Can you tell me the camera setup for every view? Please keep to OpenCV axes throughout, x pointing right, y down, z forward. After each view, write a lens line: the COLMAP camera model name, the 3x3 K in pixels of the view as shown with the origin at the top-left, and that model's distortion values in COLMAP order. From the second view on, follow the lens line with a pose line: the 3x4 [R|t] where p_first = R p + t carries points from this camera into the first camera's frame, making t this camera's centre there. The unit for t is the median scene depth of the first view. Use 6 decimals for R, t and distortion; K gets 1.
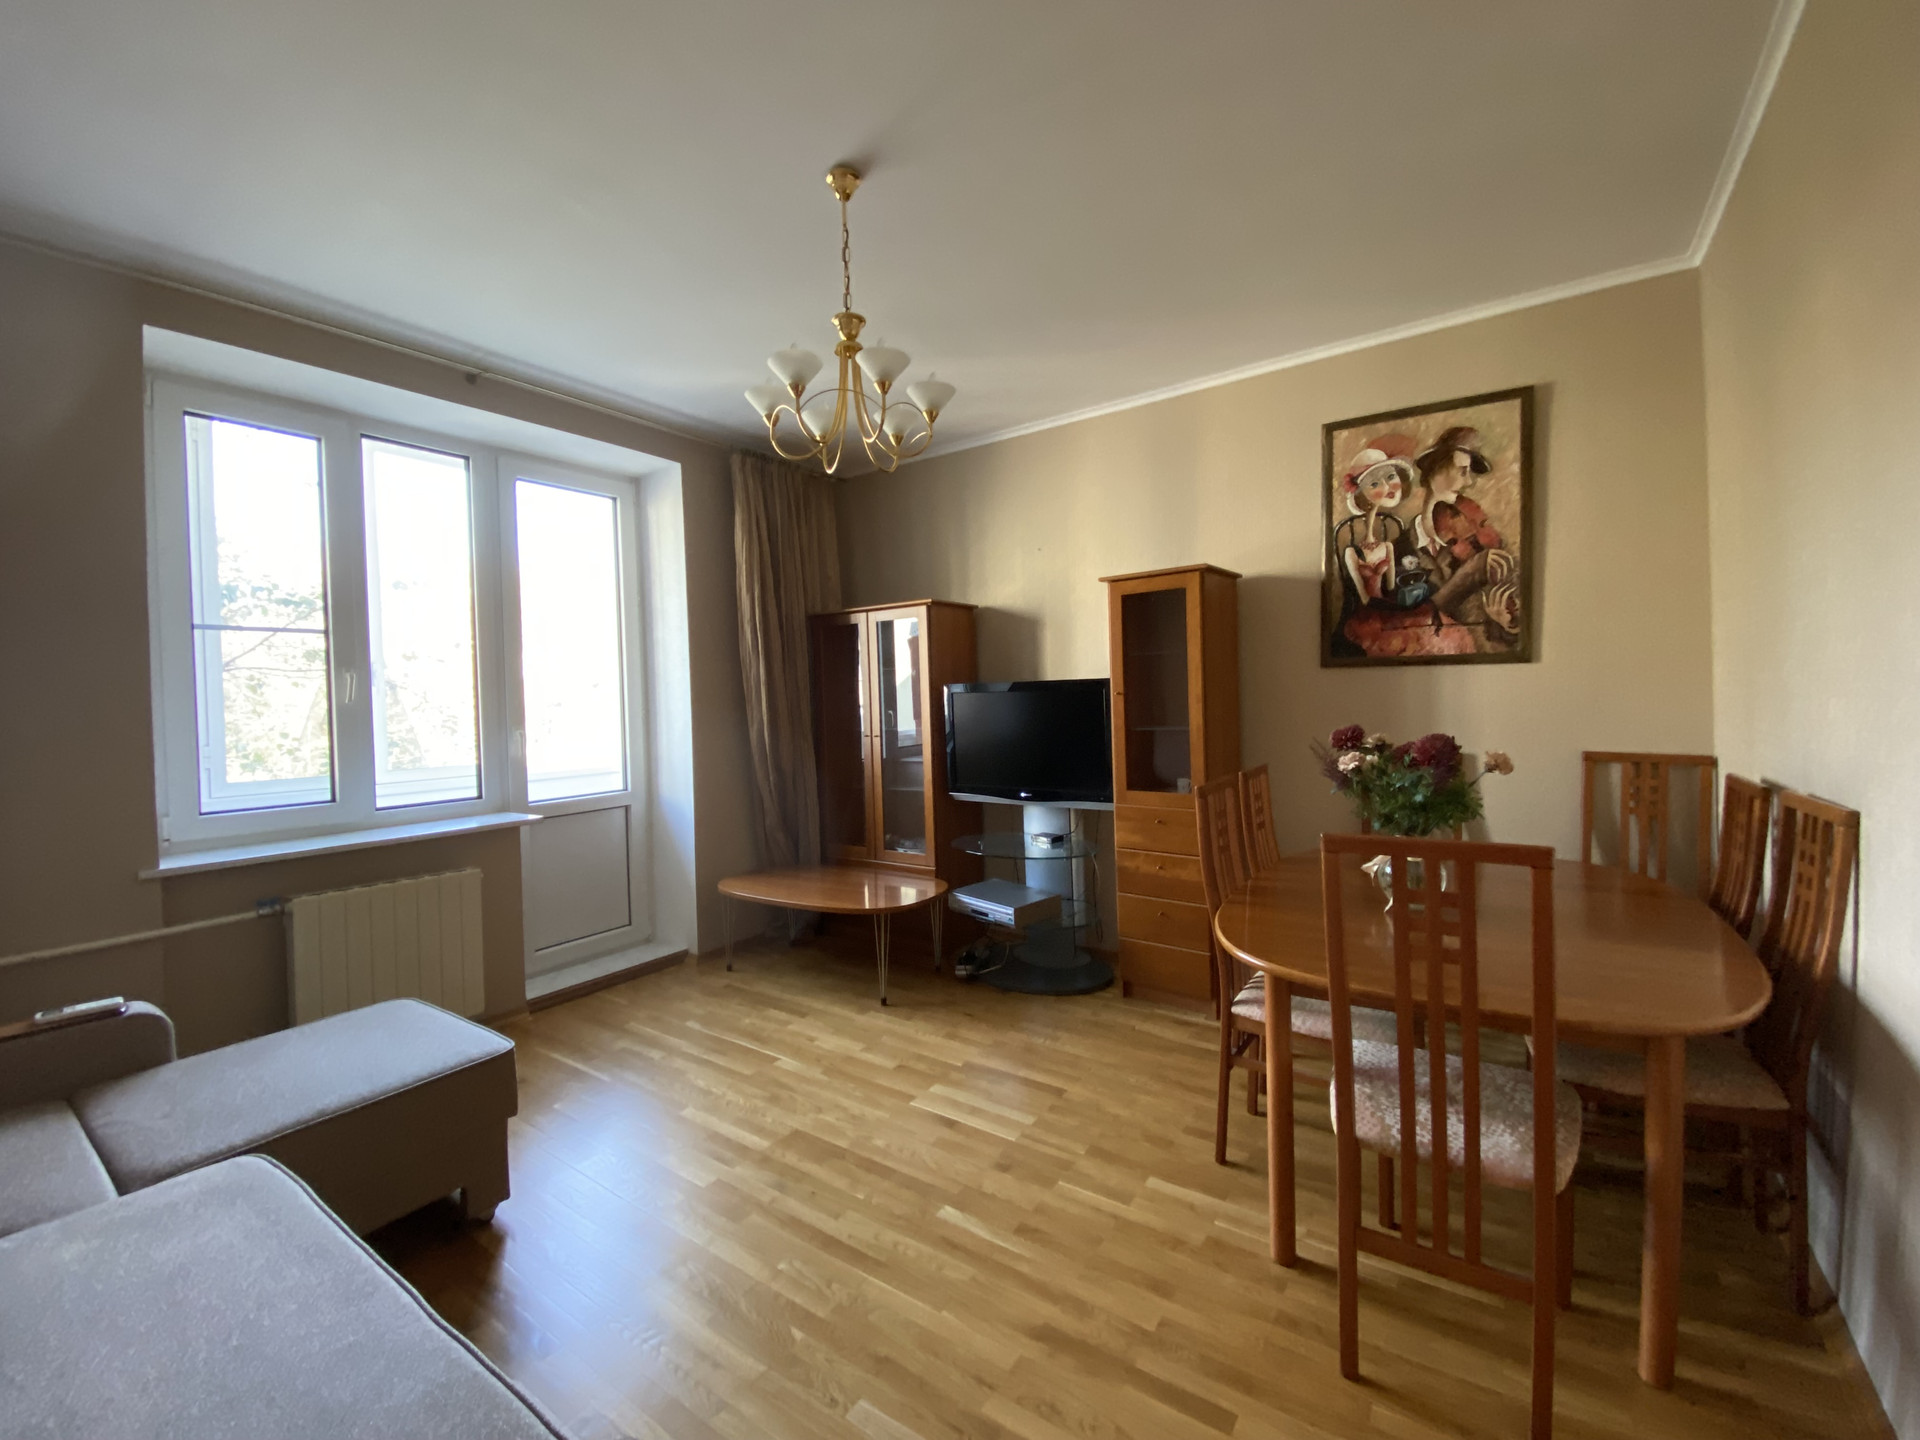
lens RADIAL K [[780.9, 0, 949.7], [0, 780.9, 711.1], [0, 0, 1]] dist [0.024301, -0.023485]
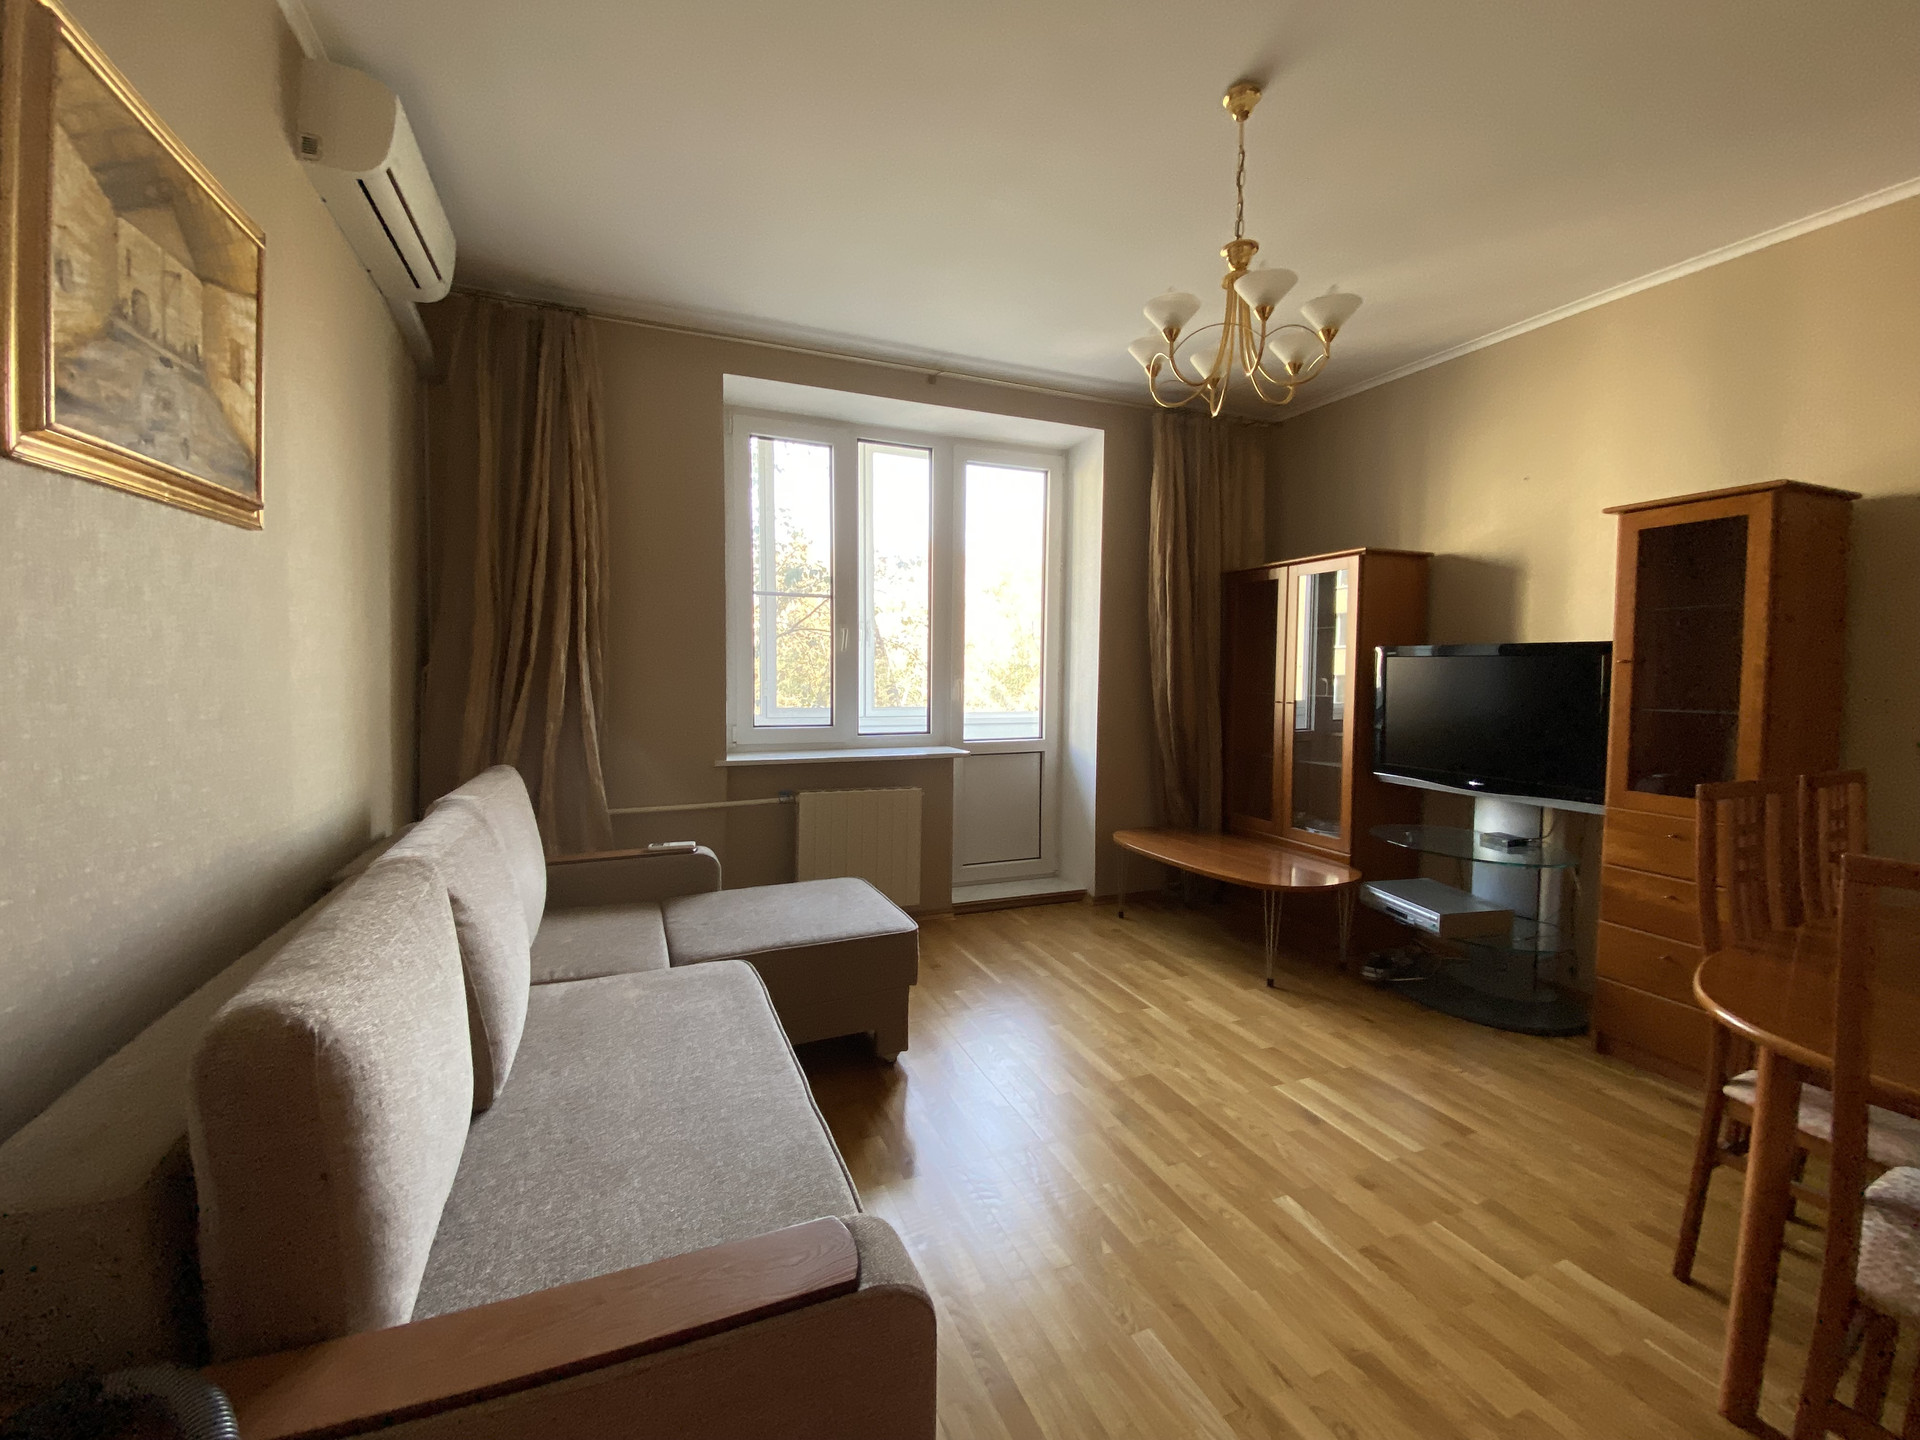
lens RADIAL K [[780.9, 0, 949.7], [0, 780.9, 711.1], [0, 0, 1]] dist [0.024301, -0.023485]
pose [[0.842172, 0.063892, -0.535410, 0.082586], [-0.043123, 0.997755, 0.051234, 0.015458], [0.537482, -0.020059, 0.843037, 0.005012]]
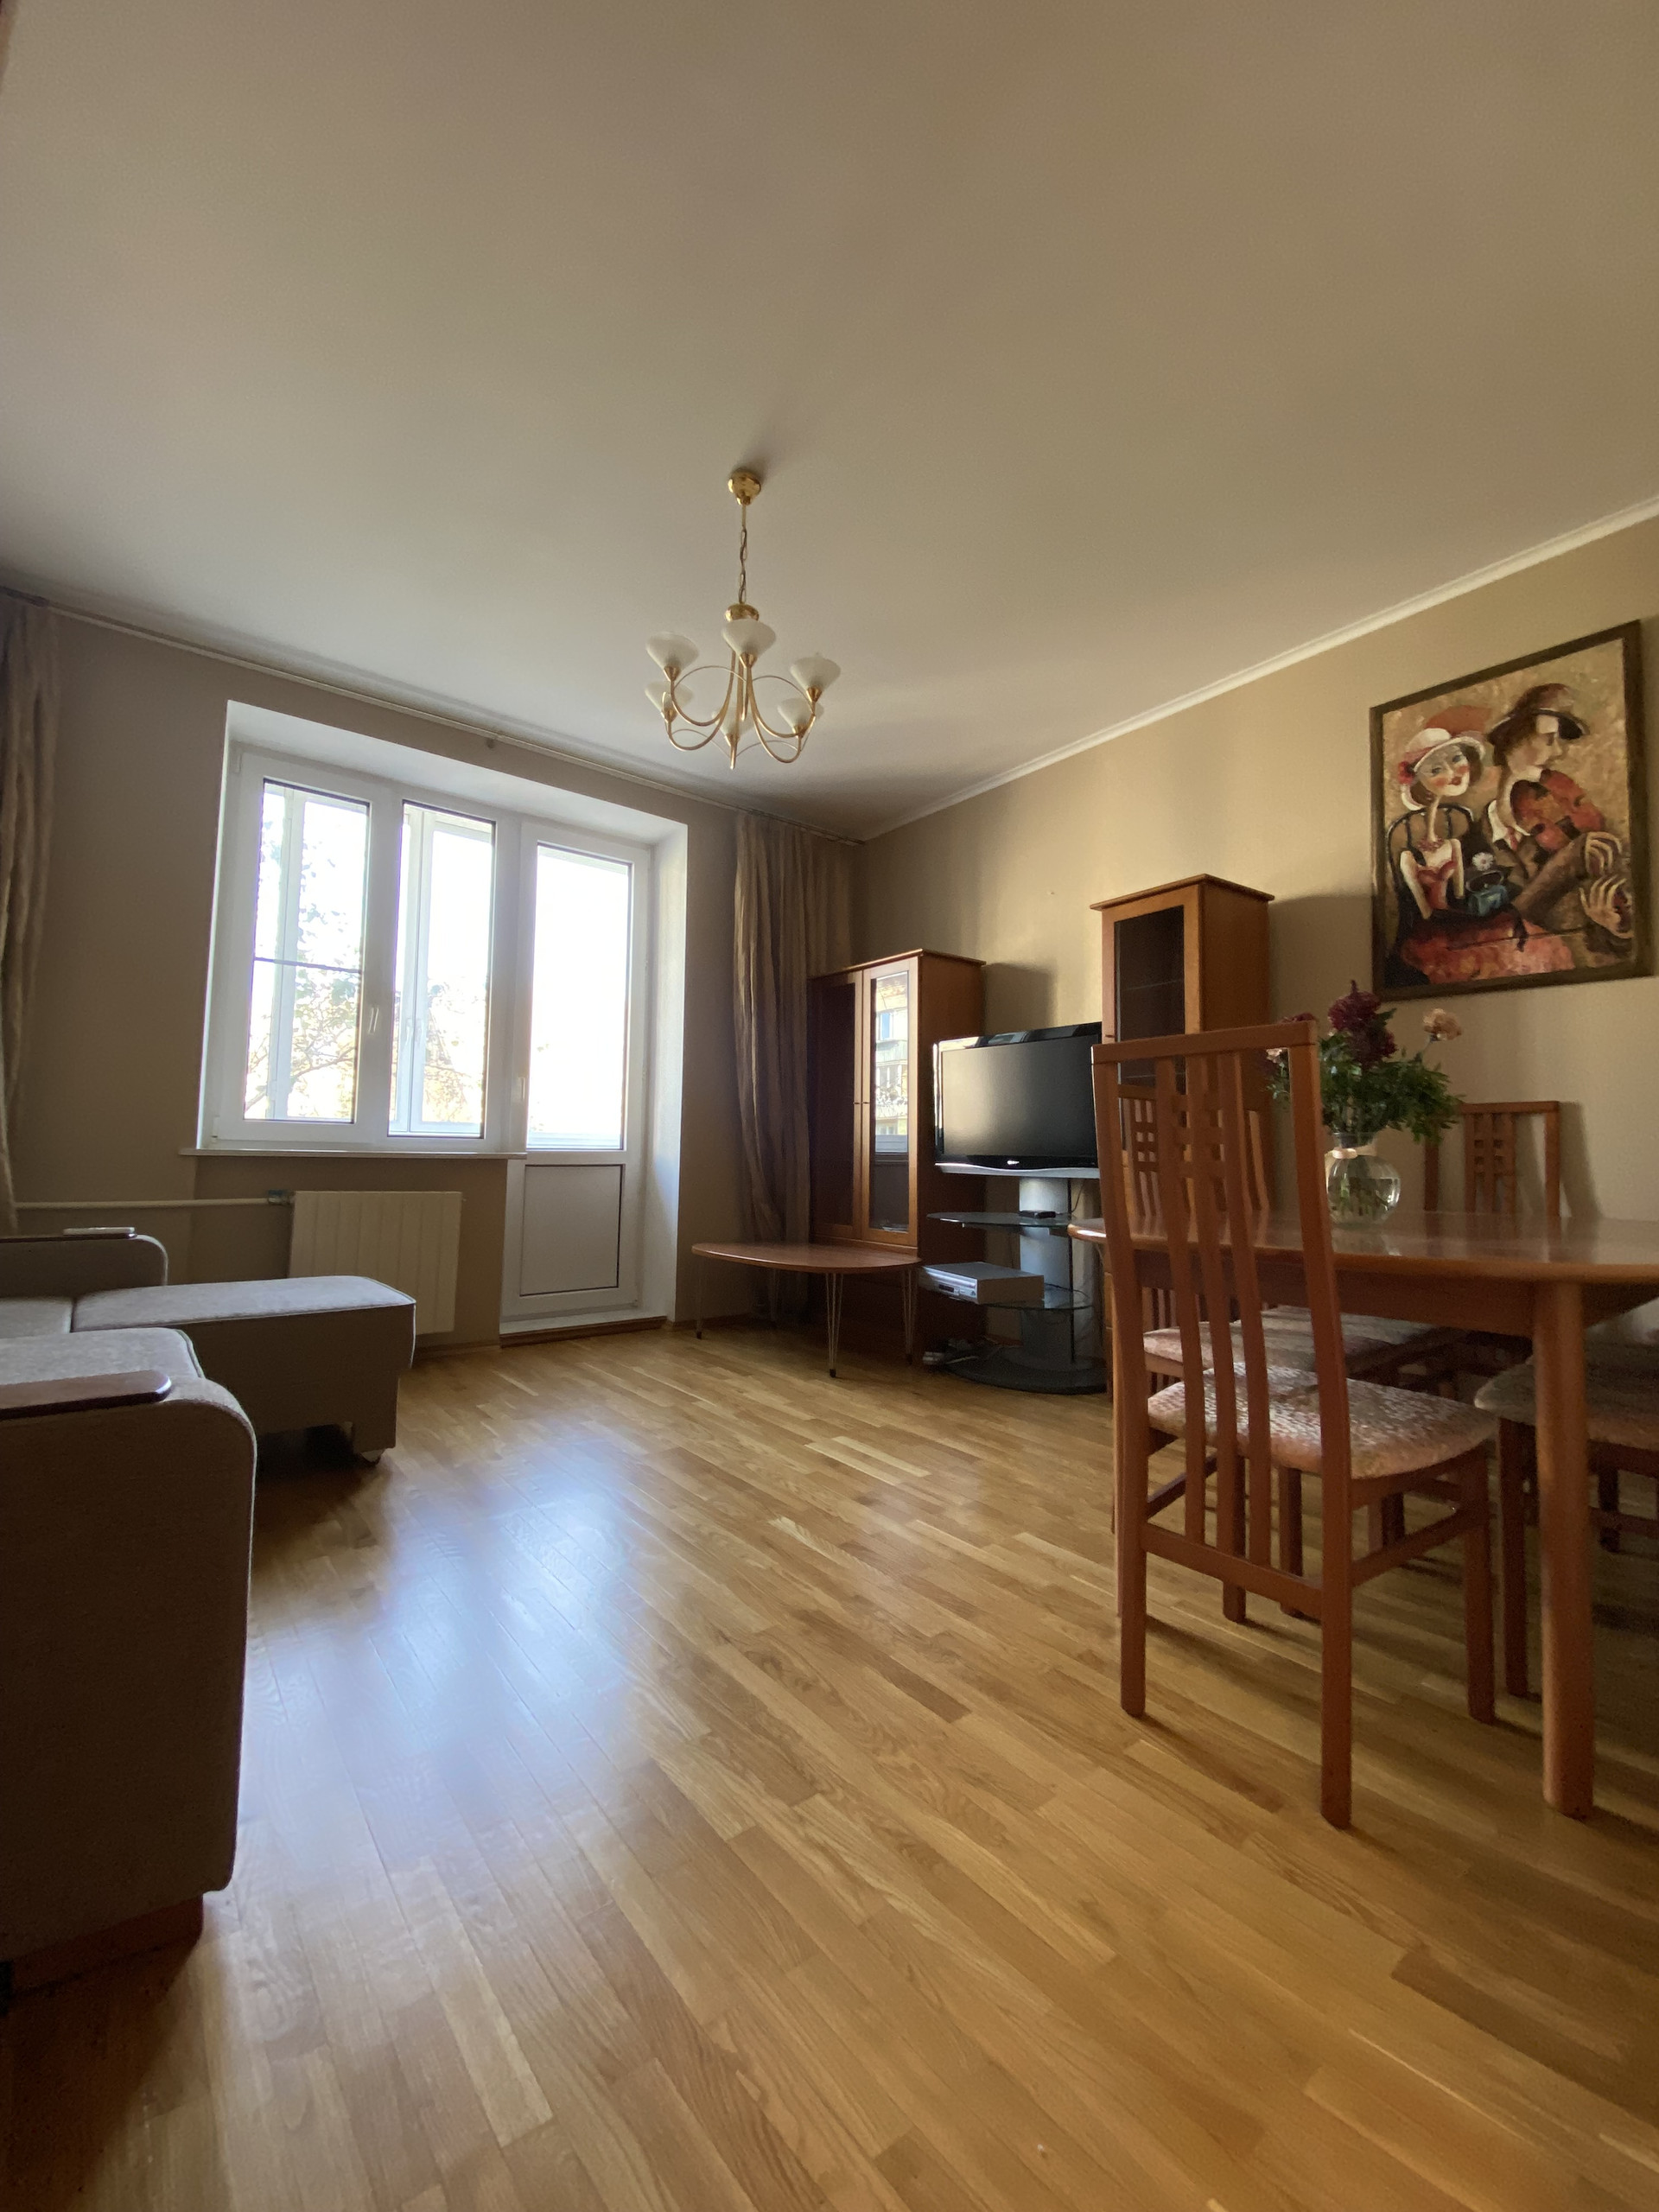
lens RADIAL K [[897.3, 0, 846.4], [0, 897.3, 1106.1], [0, 0, 1]] dist [0.015446, -0.018145]
pose [[0.958043, 0.023278, -0.285678, 0.242778], [-0.046481, 0.996121, -0.074709, 0.153559], [0.282831, 0.084853, 0.955409, -0.018549]]
